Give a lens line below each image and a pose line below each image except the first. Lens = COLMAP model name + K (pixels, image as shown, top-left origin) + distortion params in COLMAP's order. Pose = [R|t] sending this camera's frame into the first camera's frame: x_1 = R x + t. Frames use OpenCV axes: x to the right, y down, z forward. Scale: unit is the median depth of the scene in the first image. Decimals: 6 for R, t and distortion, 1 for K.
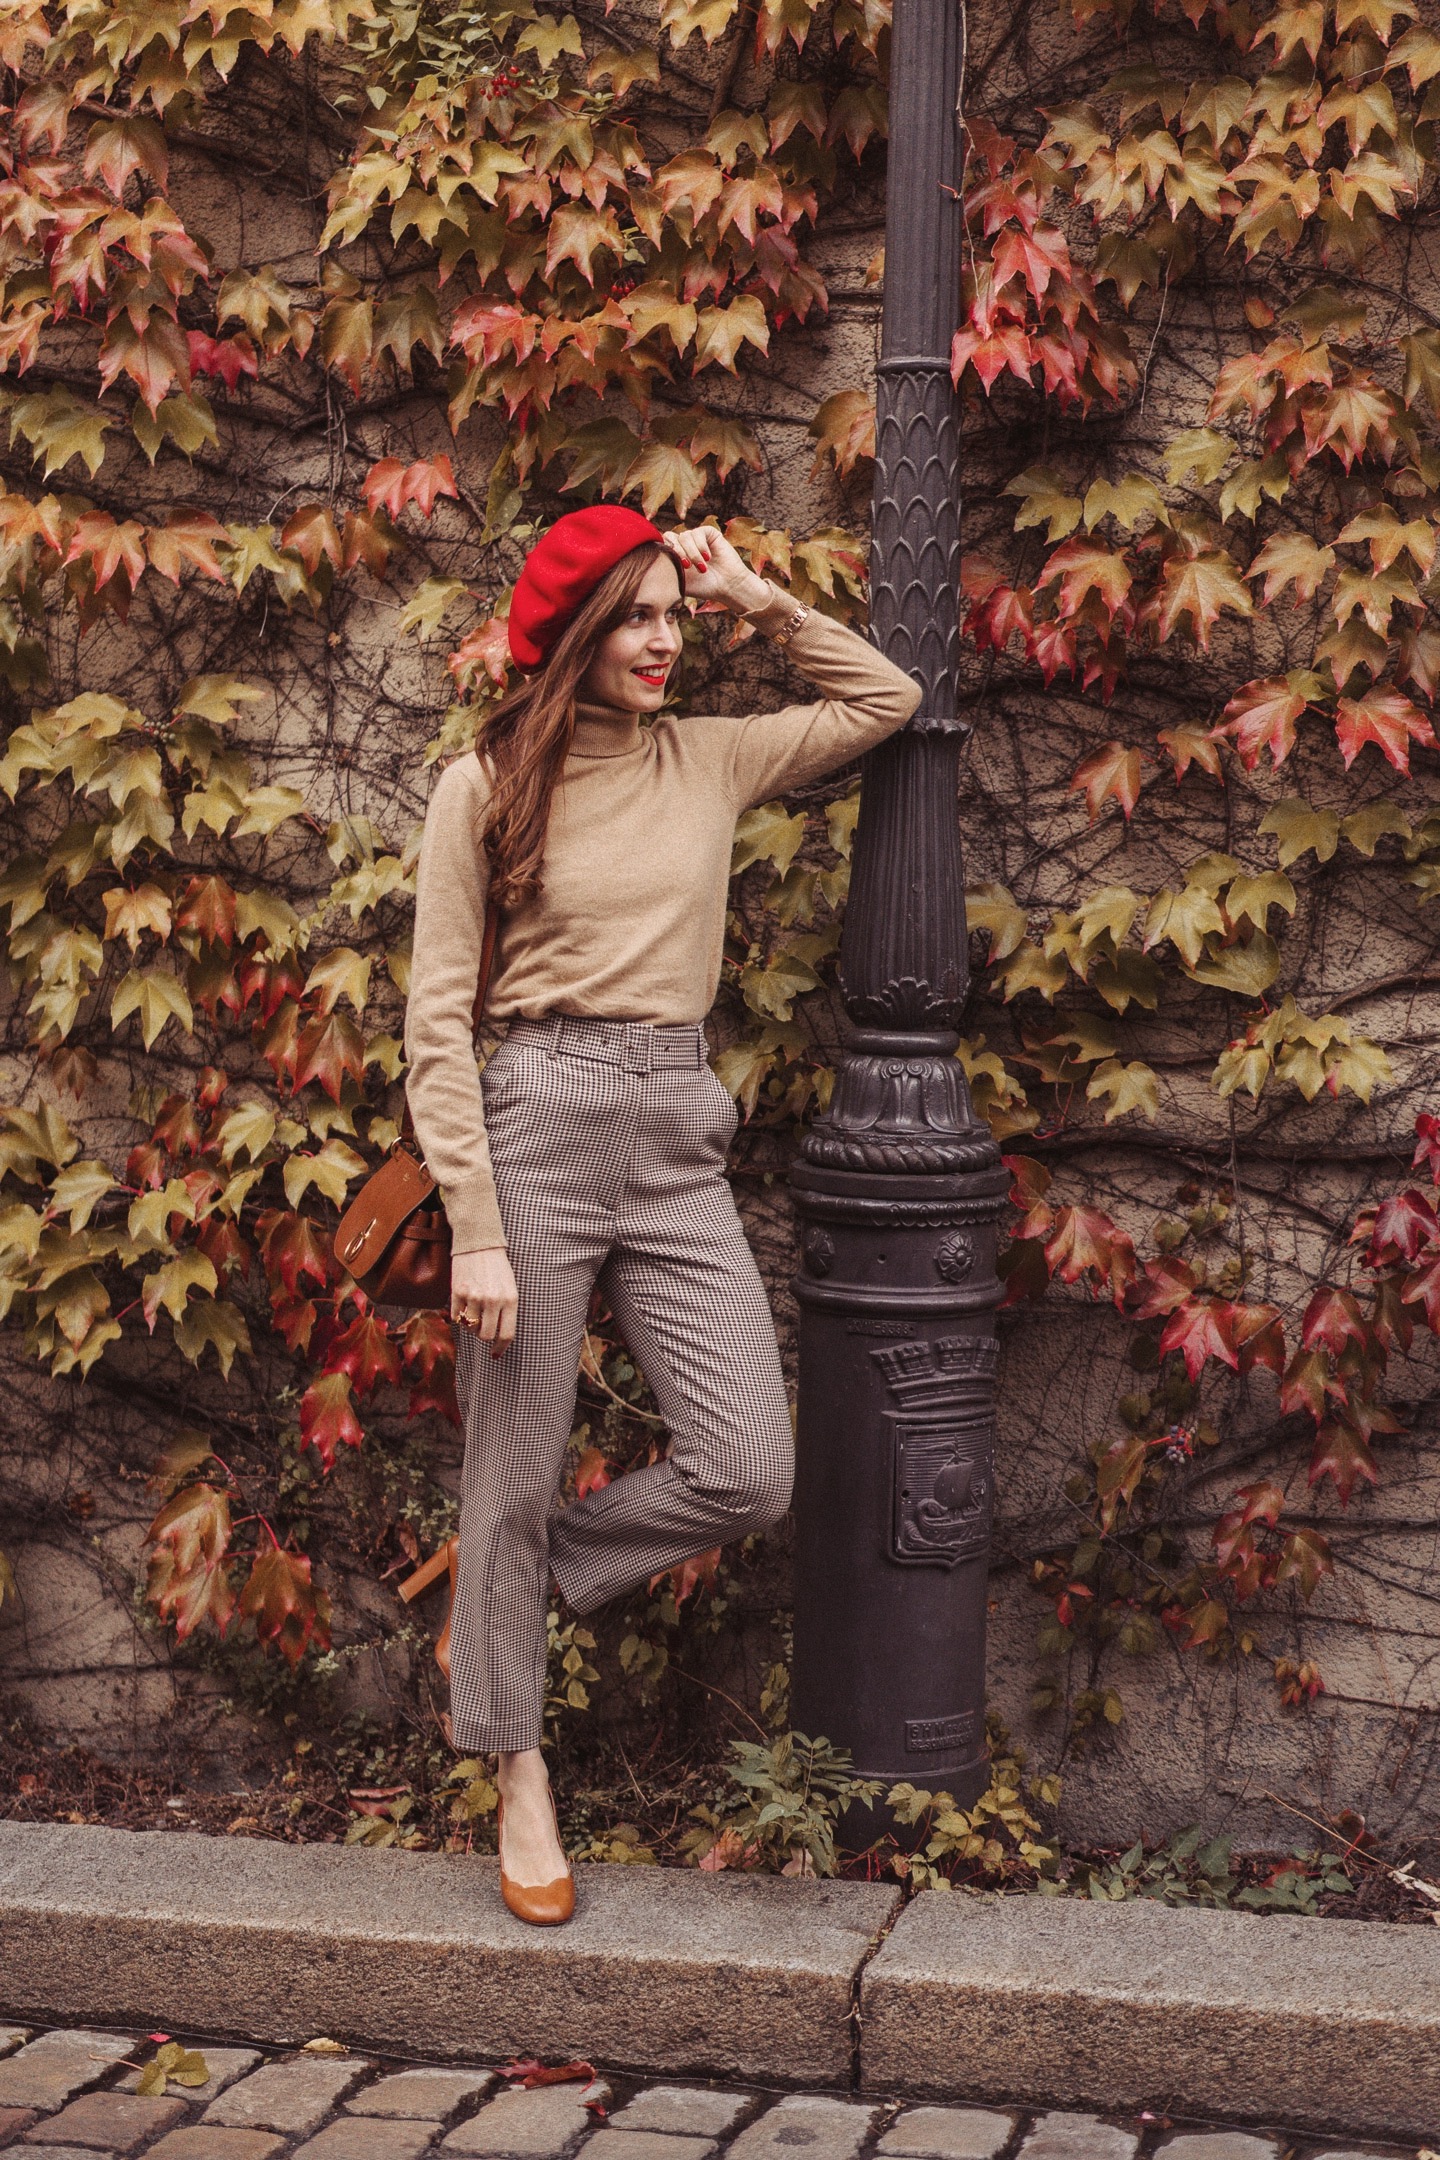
lens RADIAL K [[3305.2, 0, 720.0], [0, 3305.2, 1080.0], [0, 0, 1]] dist [-0.020888, 0.001408]
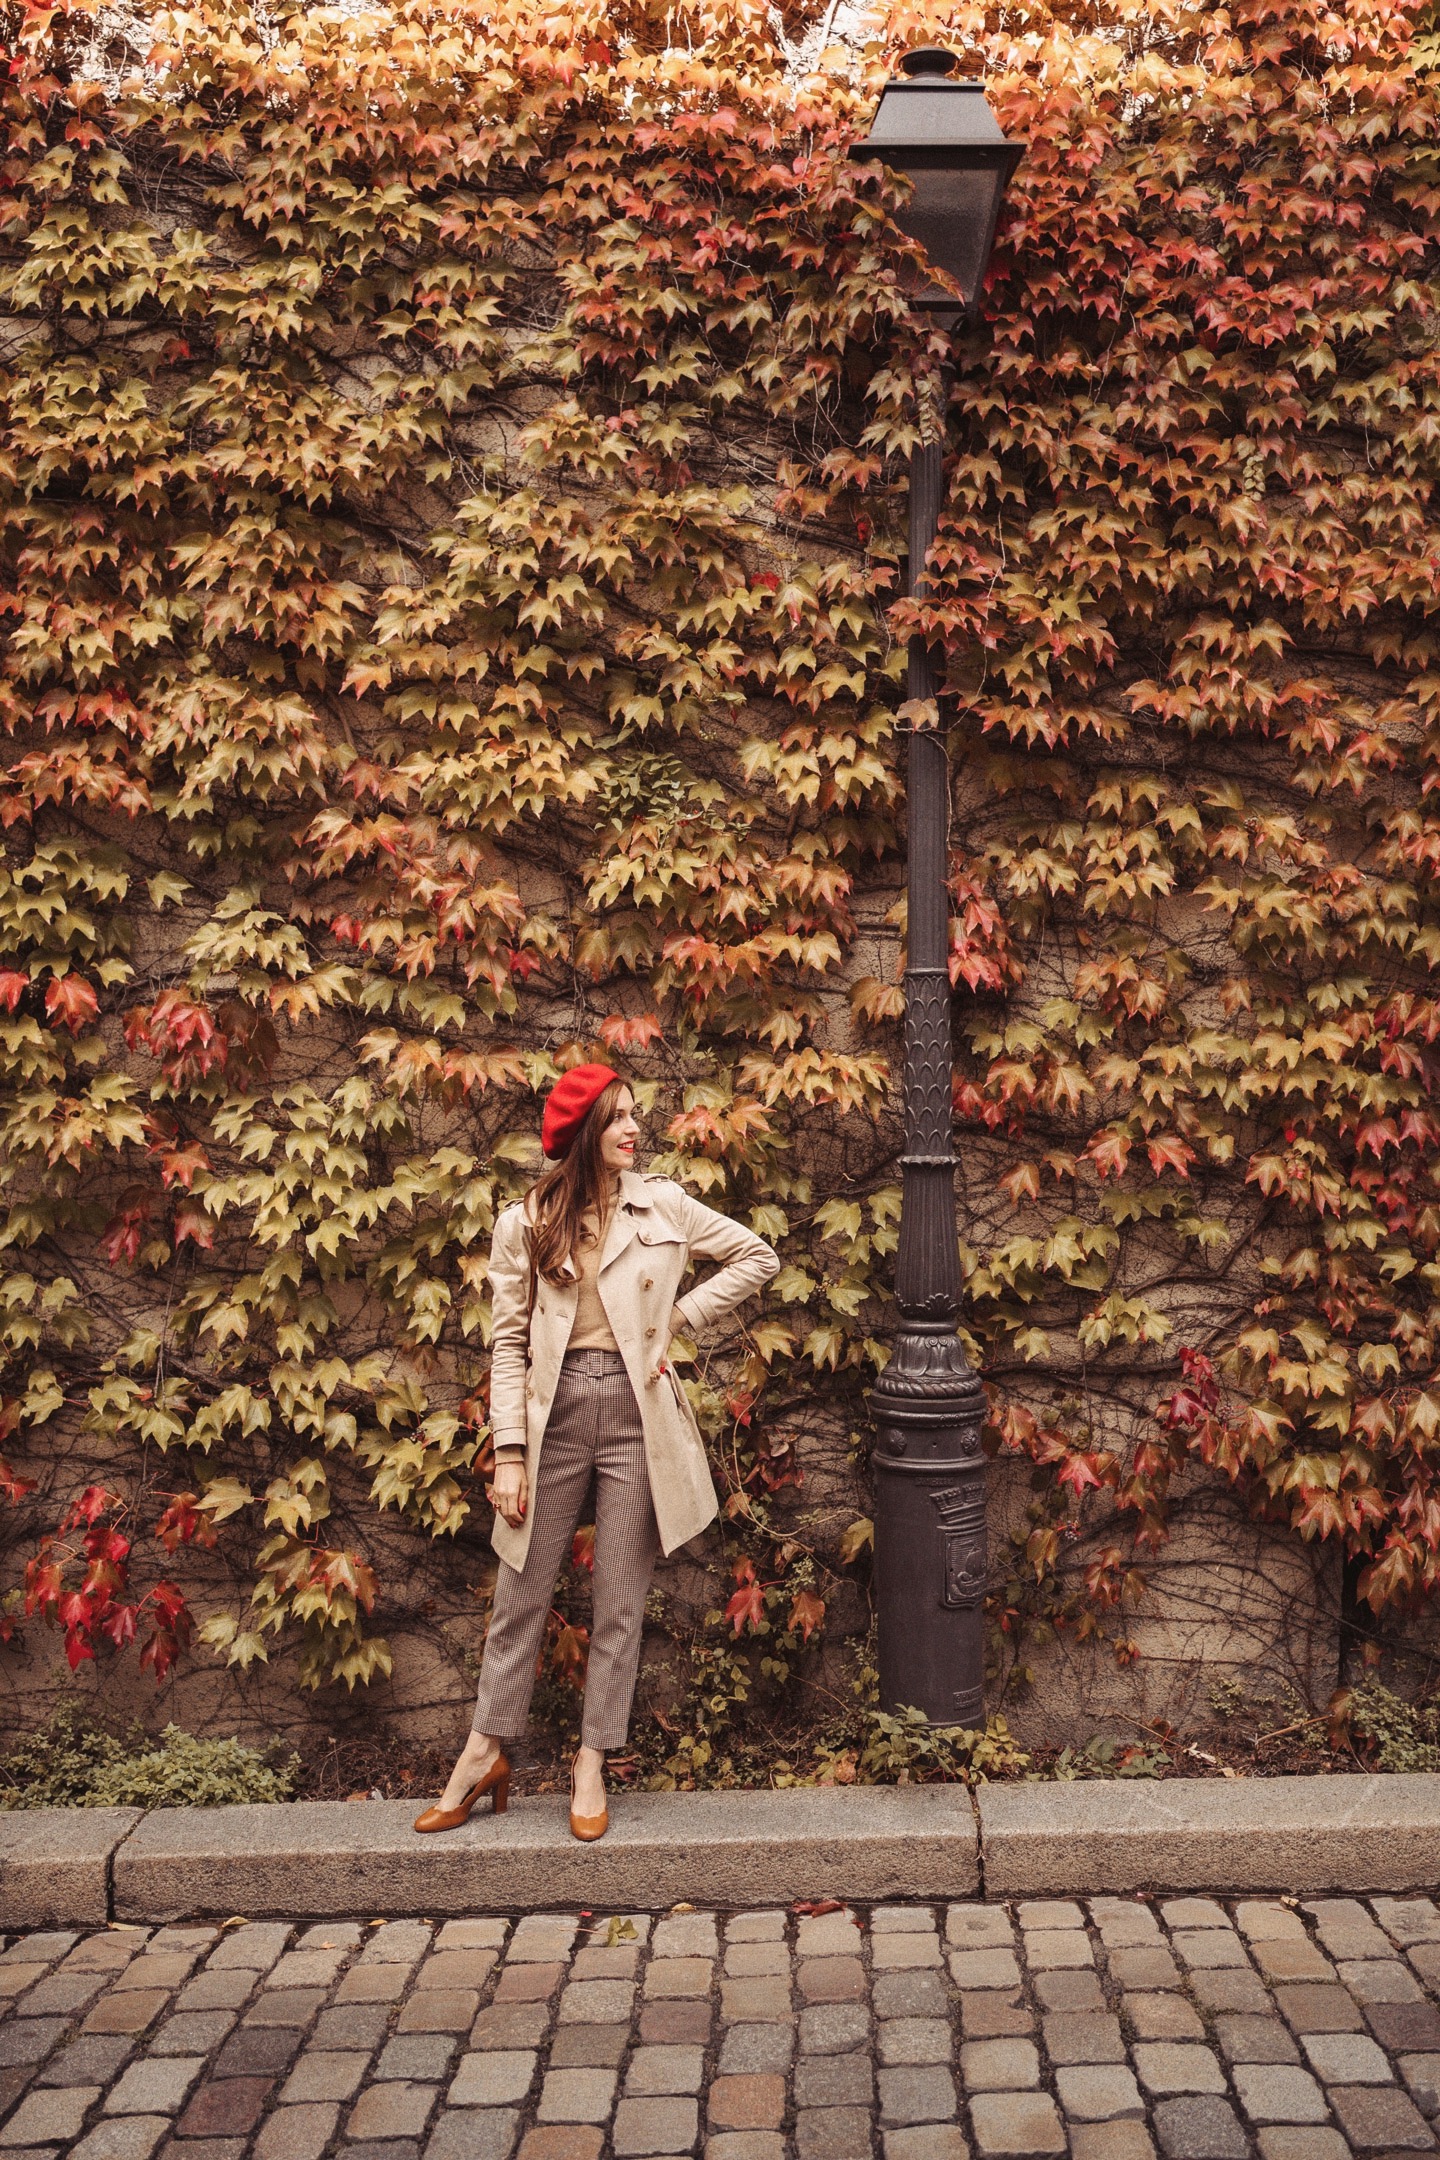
lens RADIAL K [[2123.6, 0, 720.0], [0, 2123.6, 1080.0], [0, 0, 1]] dist [-0.010802, 0.010454]
pose [[0.974764, -0.030096, 0.221199, -0.319849], [0.046040, 0.996671, -0.067278, -0.074521], [-0.218438, 0.075764, 0.972905, -0.157553]]
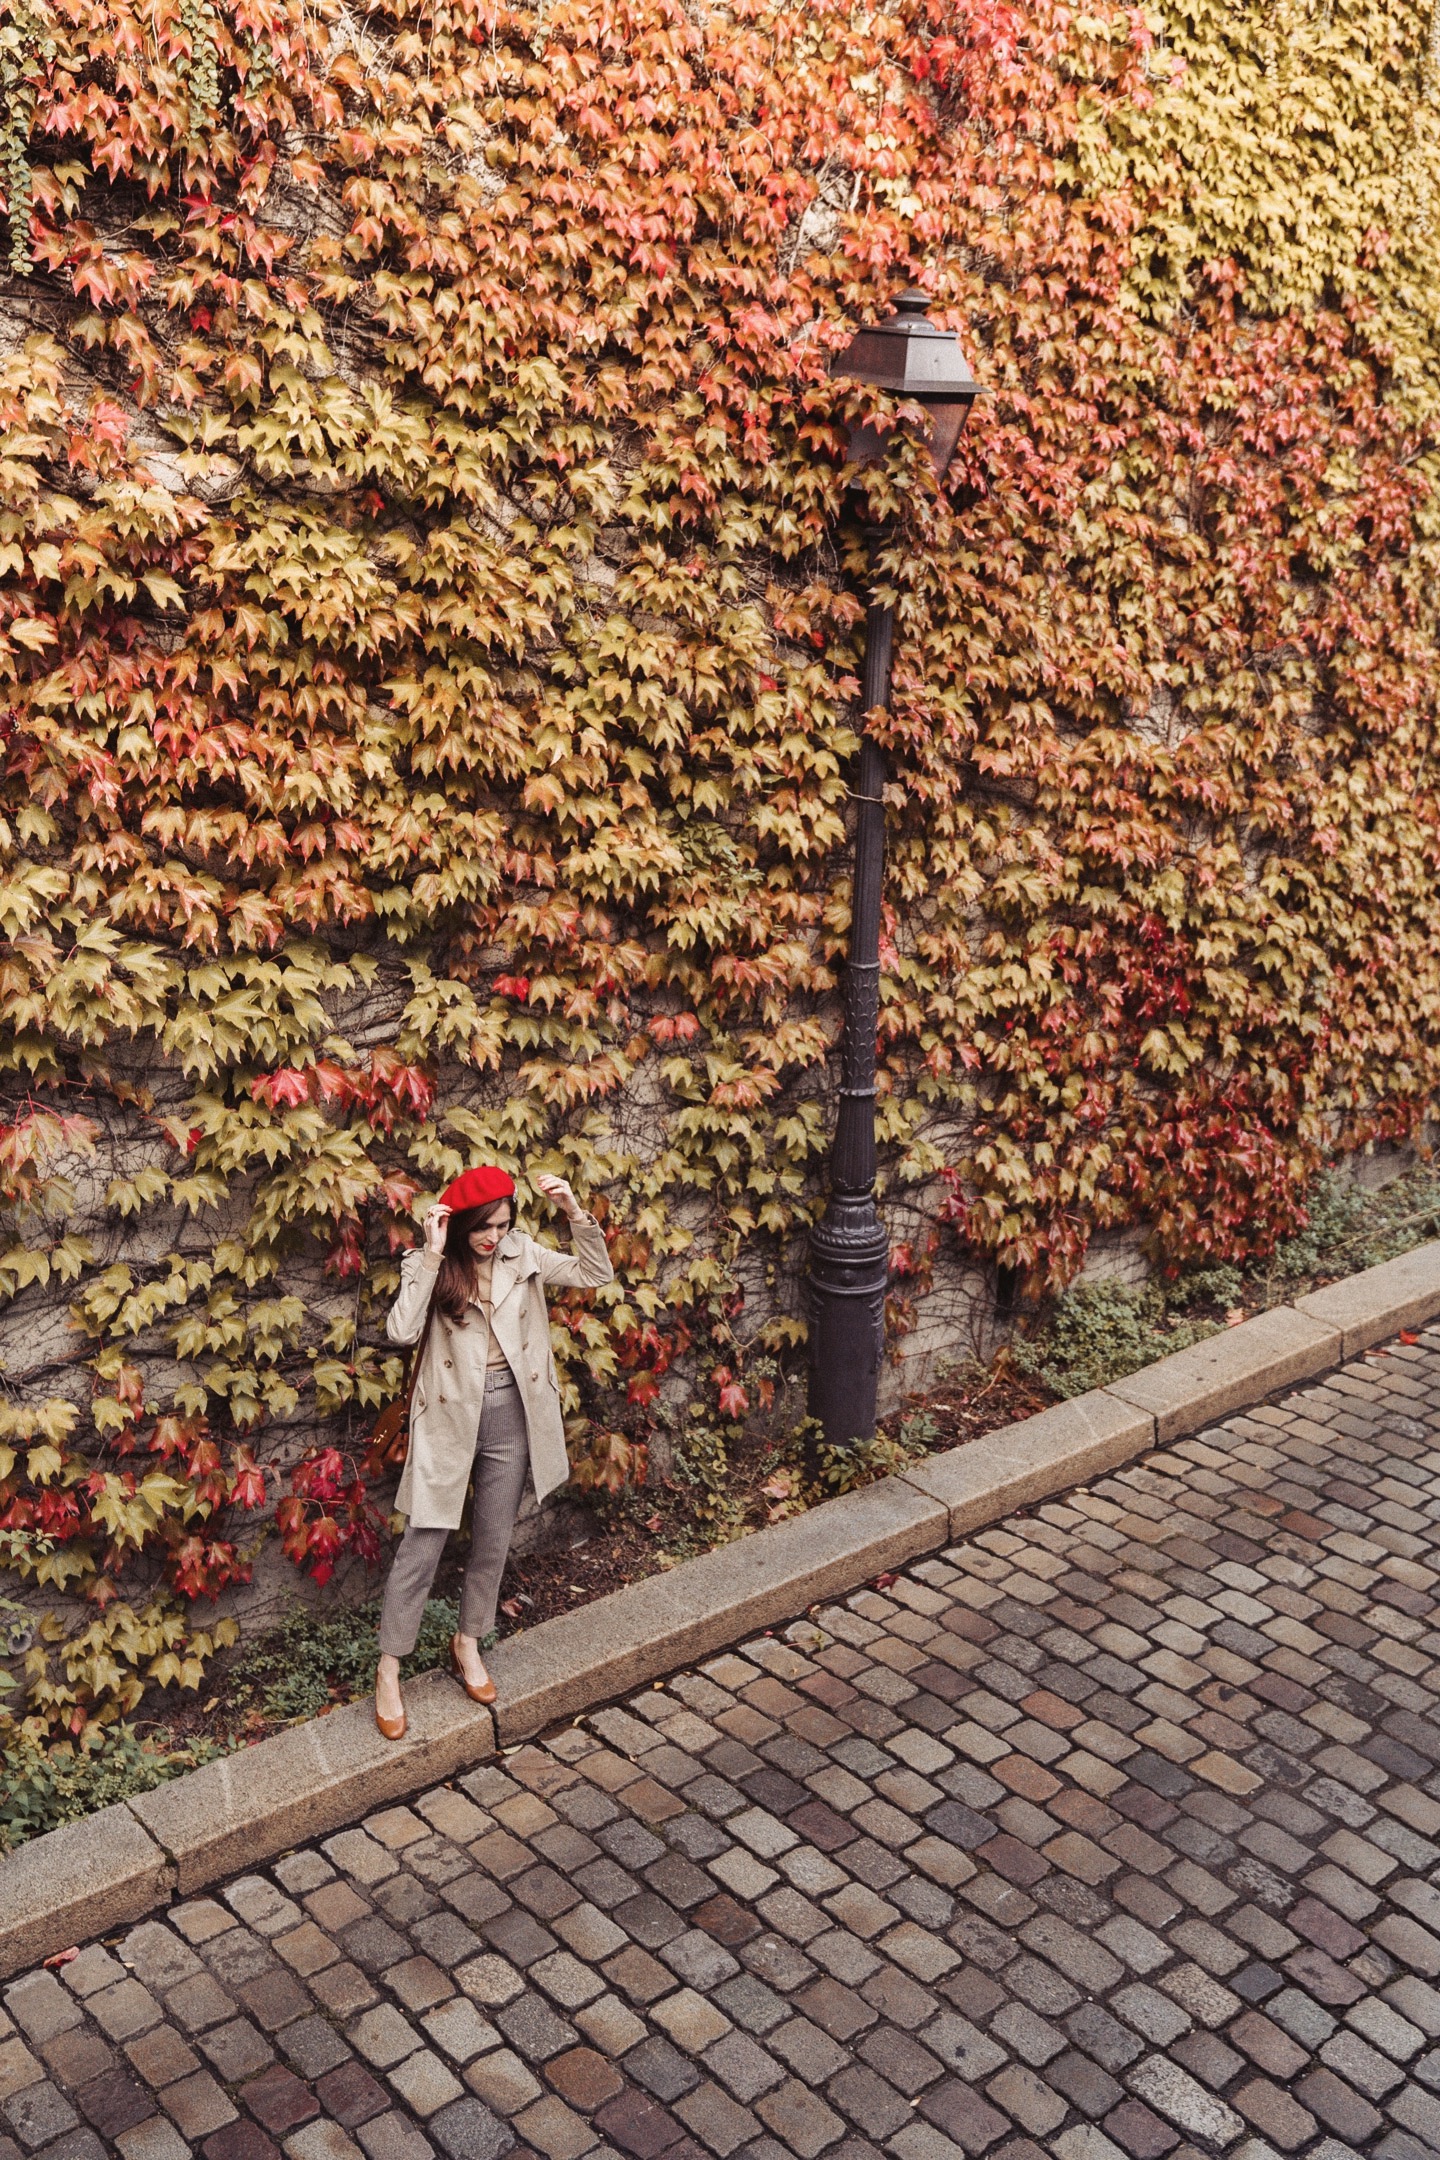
lens RADIAL K [[2123.6, 0, 720.0], [0, 2123.6, 1080.0], [0, 0, 1]] dist [-0.010802, 0.010454]
pose [[0.607654, -0.245359, 0.755351, -1.318884], [0.062489, 0.962904, 0.262508, -0.572345], [-0.791740, -0.112313, 0.600445, 0.029102]]
